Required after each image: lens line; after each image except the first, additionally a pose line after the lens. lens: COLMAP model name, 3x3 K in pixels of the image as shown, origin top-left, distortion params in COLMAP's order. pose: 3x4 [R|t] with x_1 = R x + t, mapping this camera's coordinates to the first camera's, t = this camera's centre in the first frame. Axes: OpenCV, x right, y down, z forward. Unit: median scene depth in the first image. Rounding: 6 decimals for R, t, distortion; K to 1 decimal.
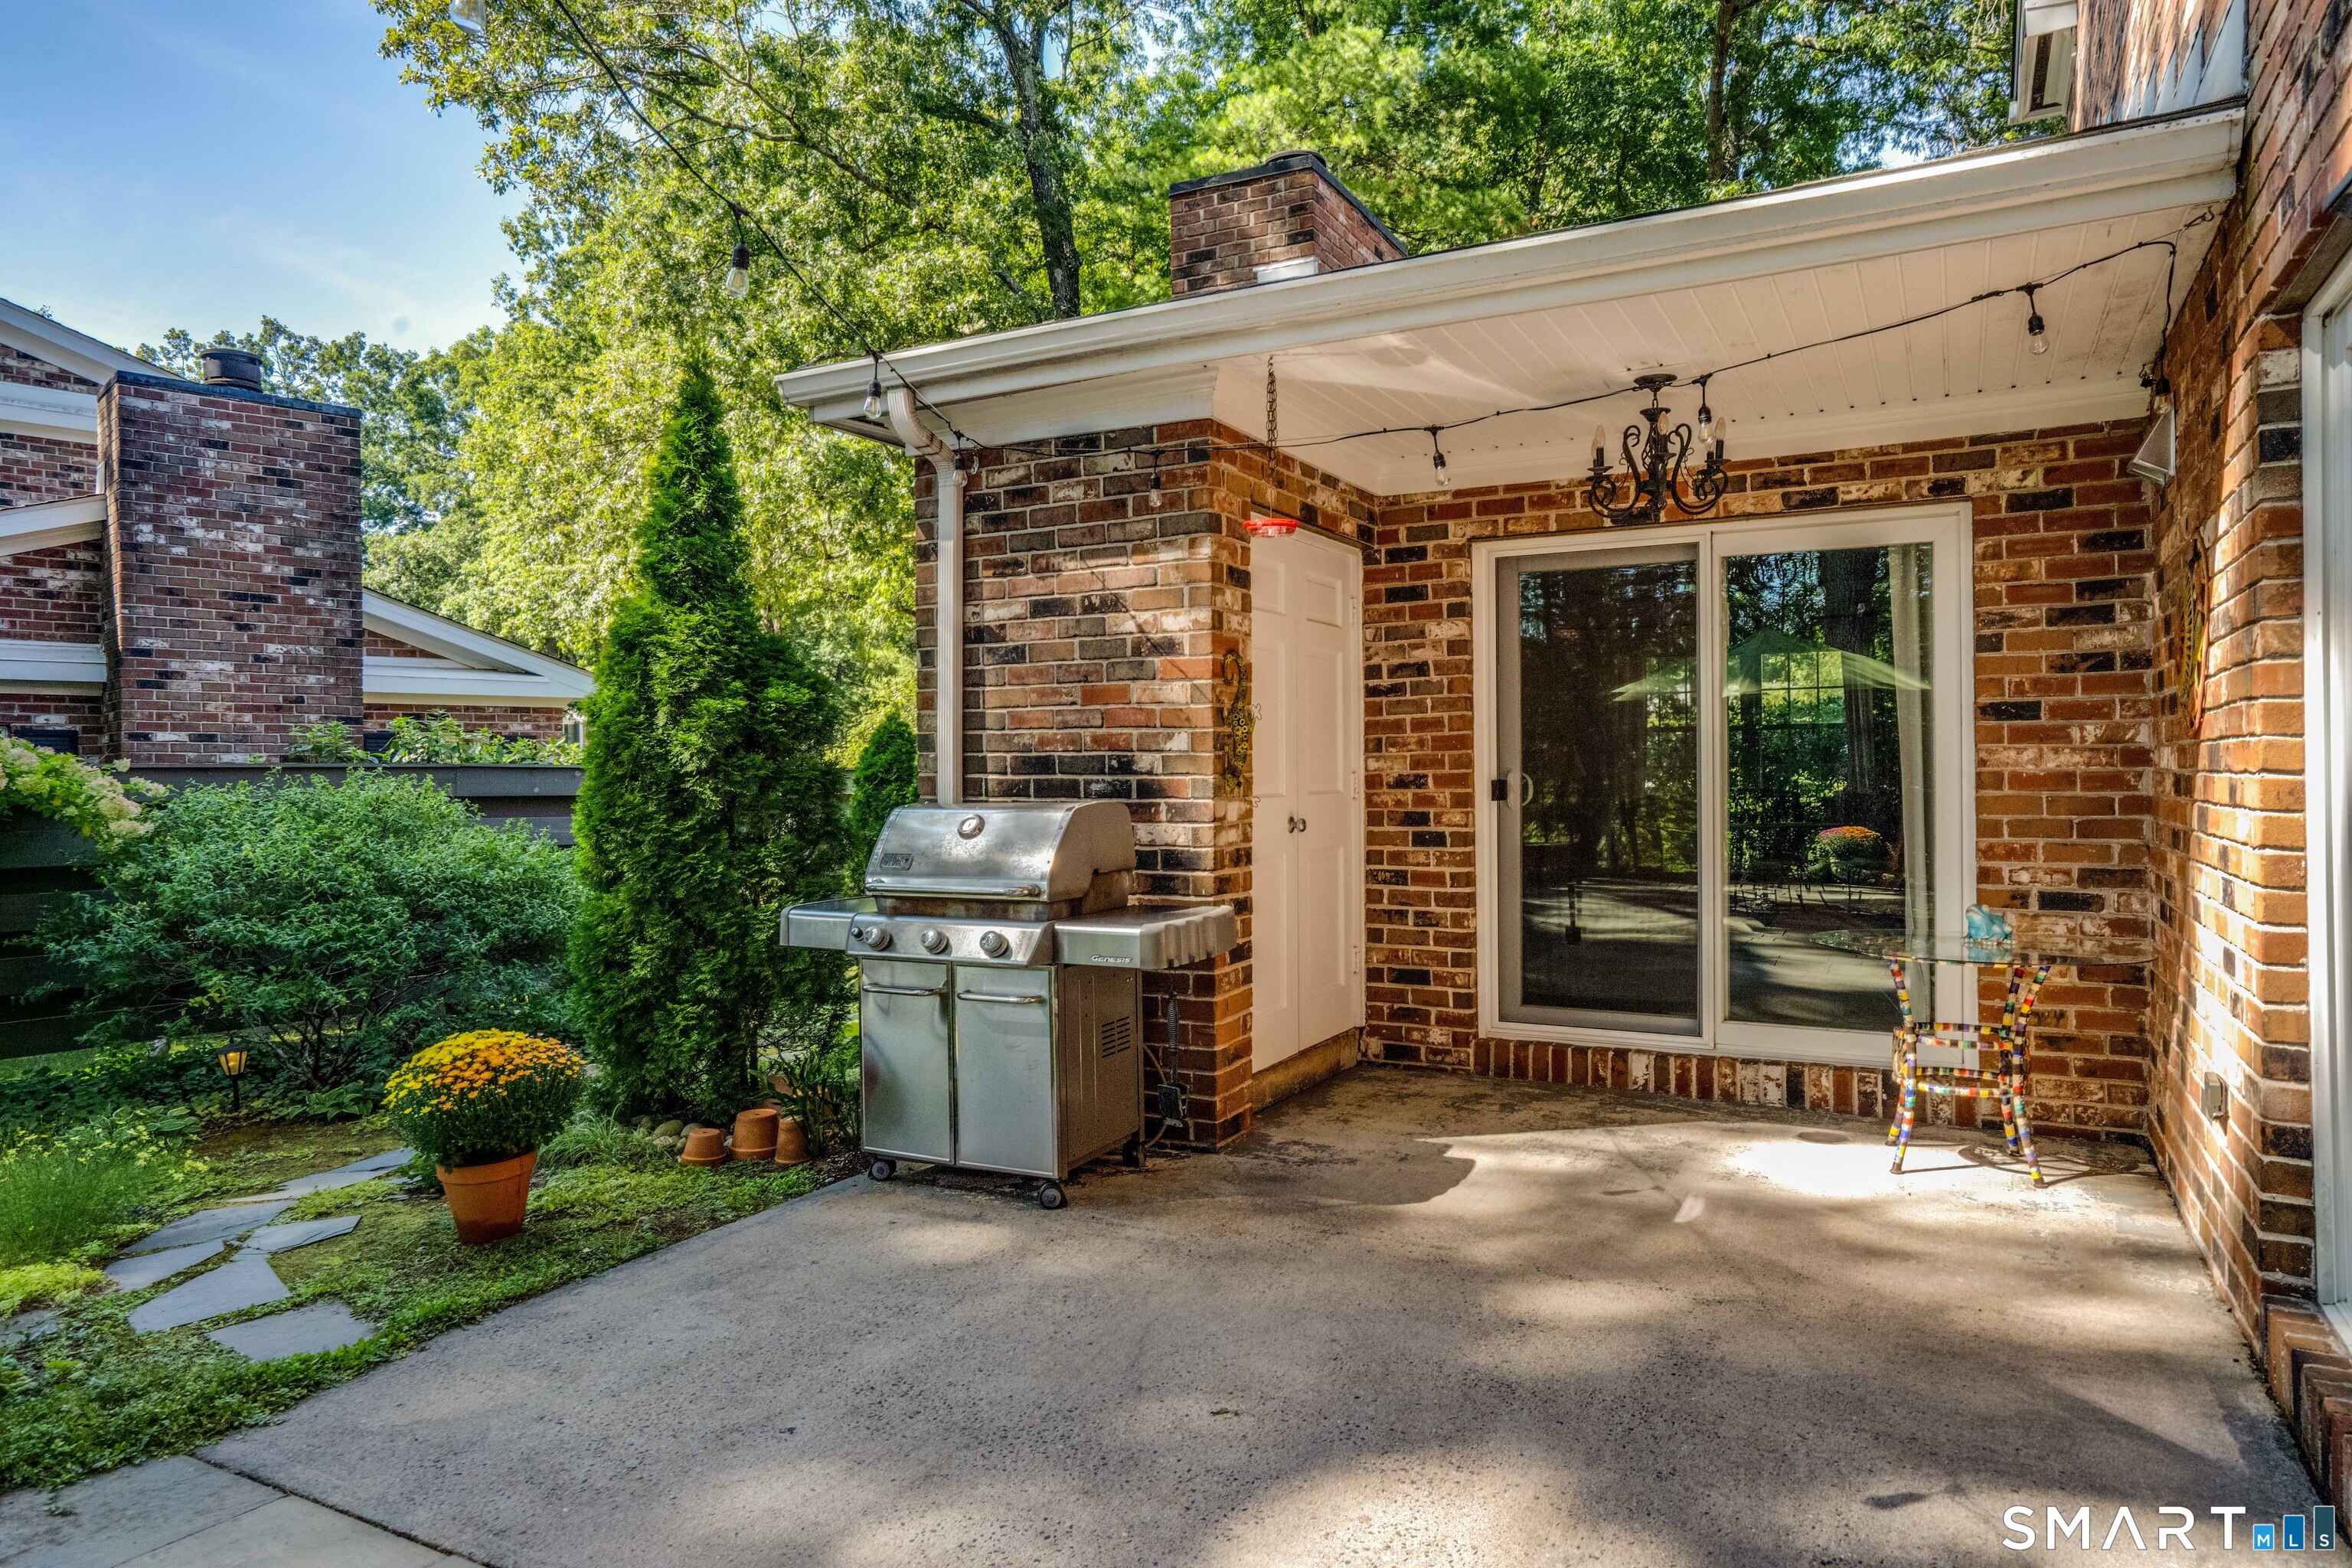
lens RADIAL K [[1440.8, 0, 1176.0], [0, 1440.8, 784.0], [0, 0, 1]] dist [0.001091, 0.000817]
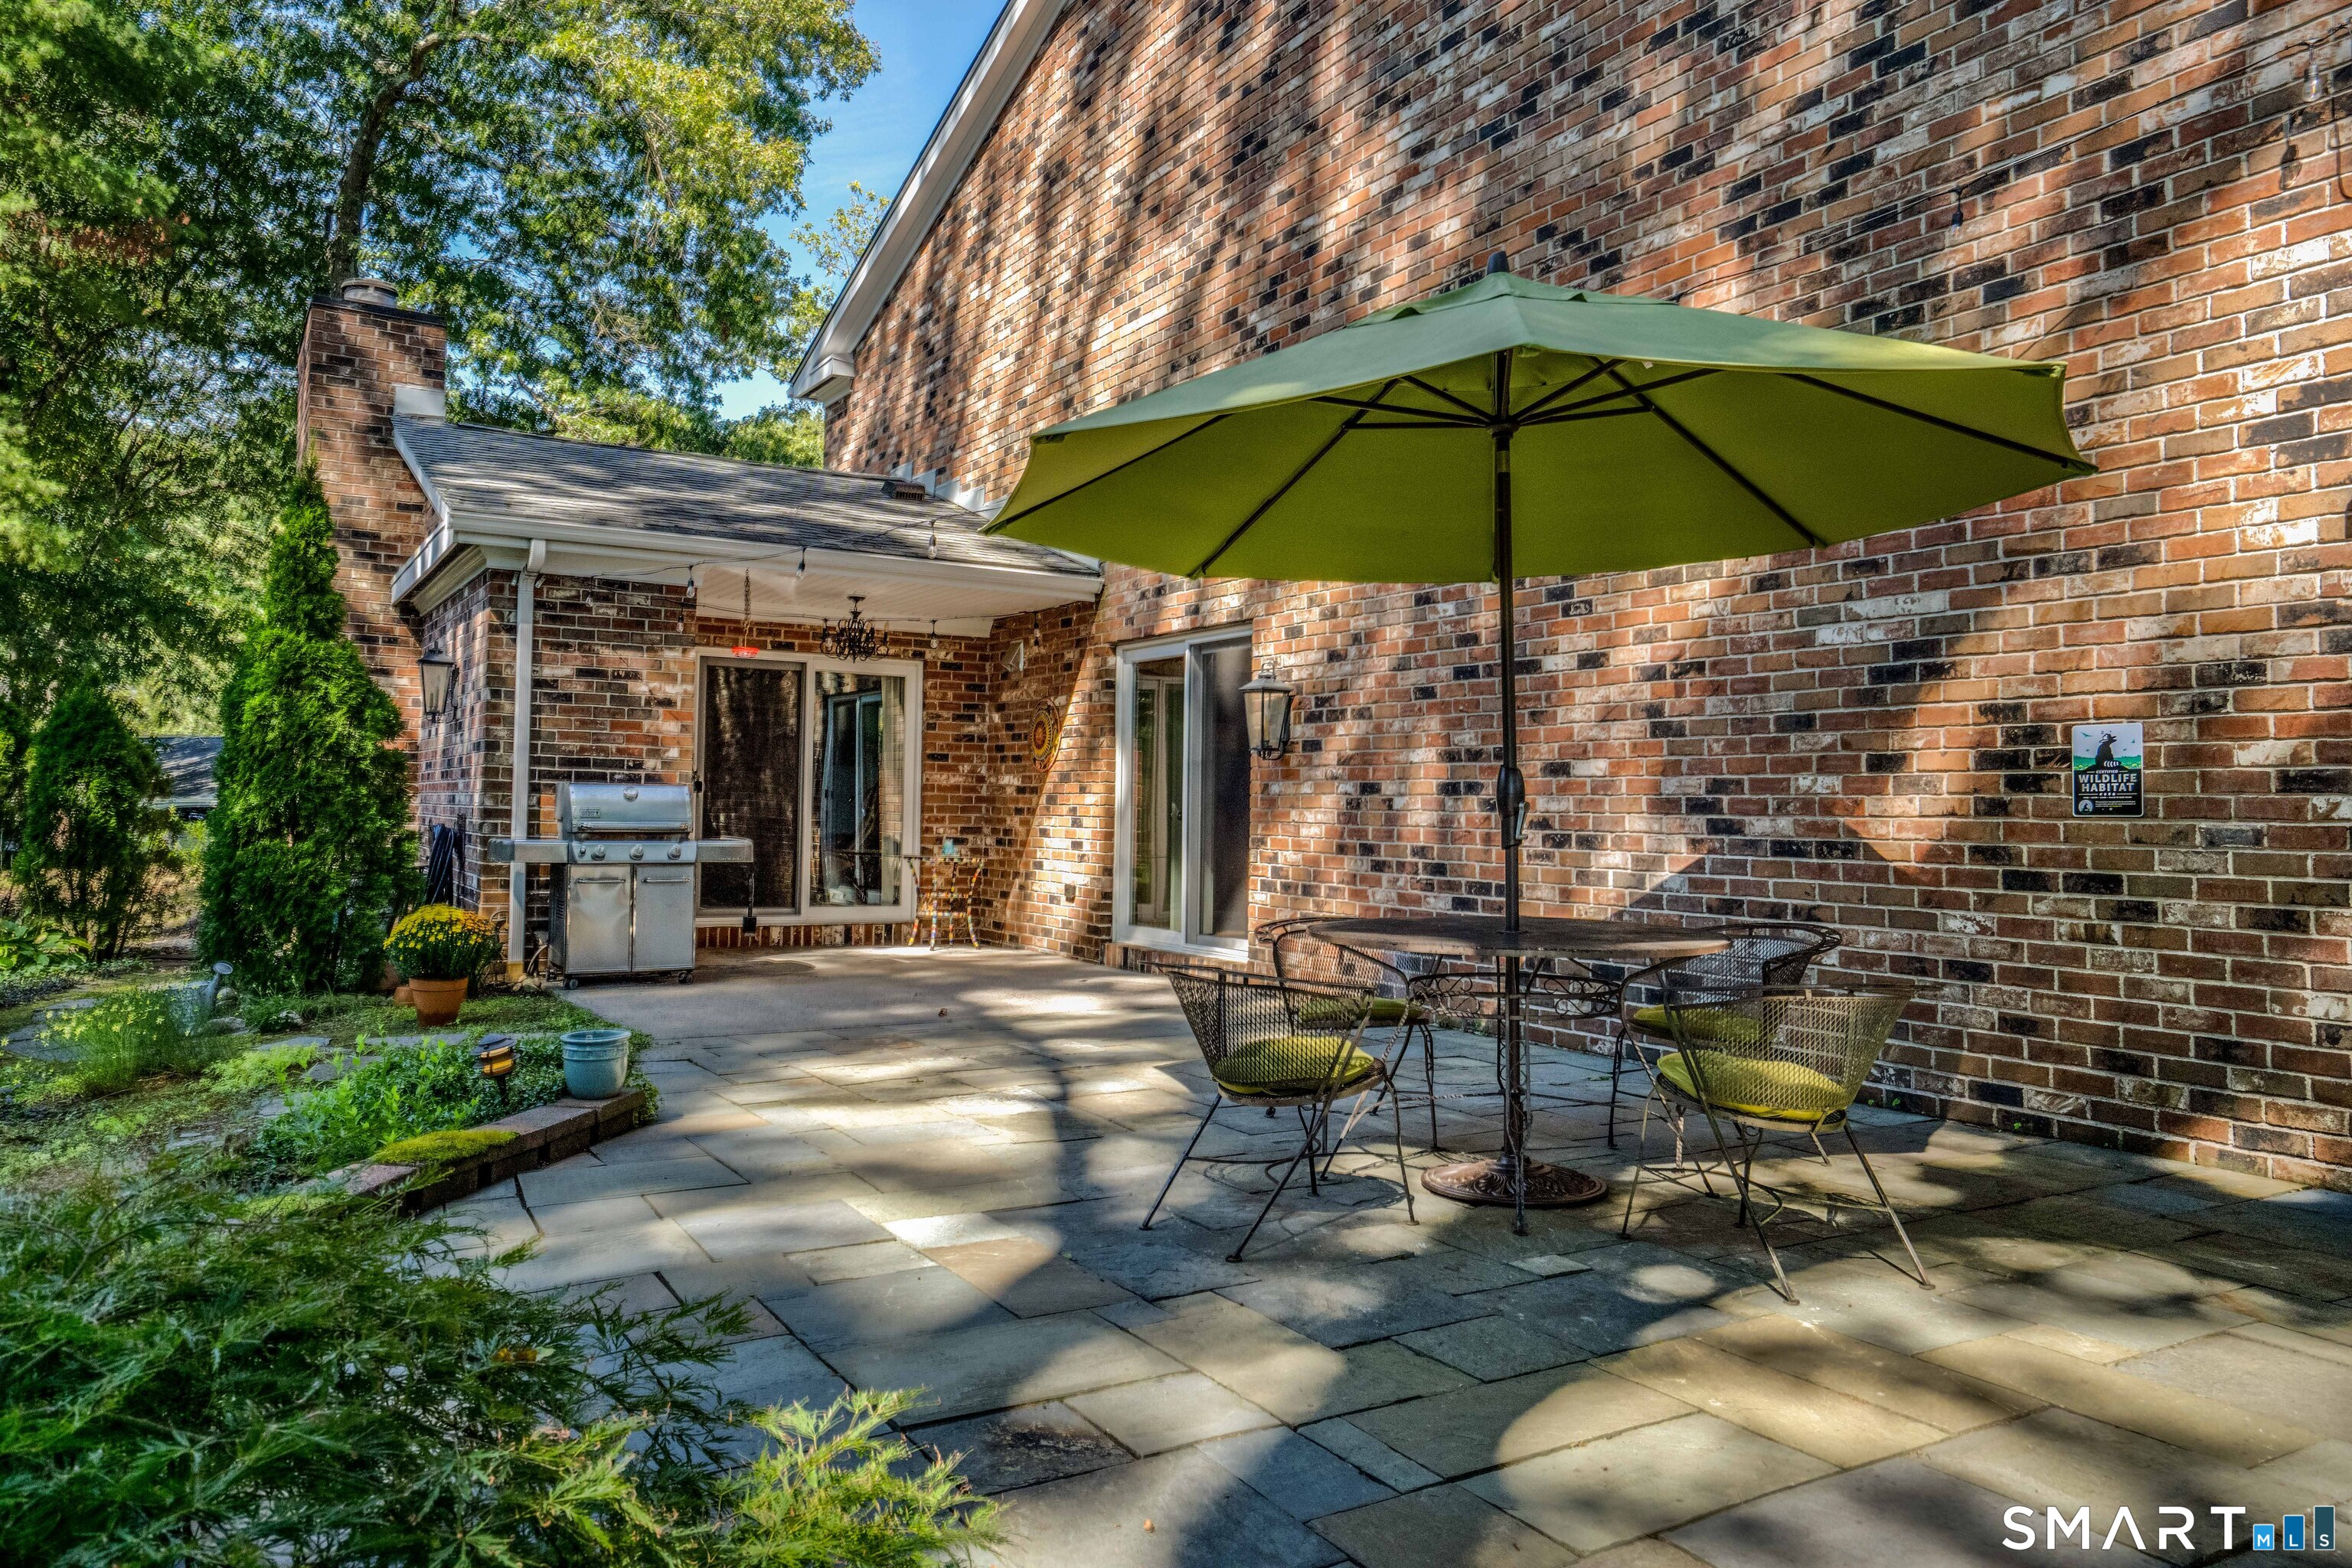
lens RADIAL K [[1440.8, 0, 1176.0], [0, 1440.8, 784.0], [0, 0, 1]] dist [0.001091, 0.000817]
pose [[0.528064, 0.030805, 0.848646, -1.179181], [-0.011912, 0.999512, -0.028869, 0.053918], [-0.849121, 0.005136, 0.528173, -0.524774]]
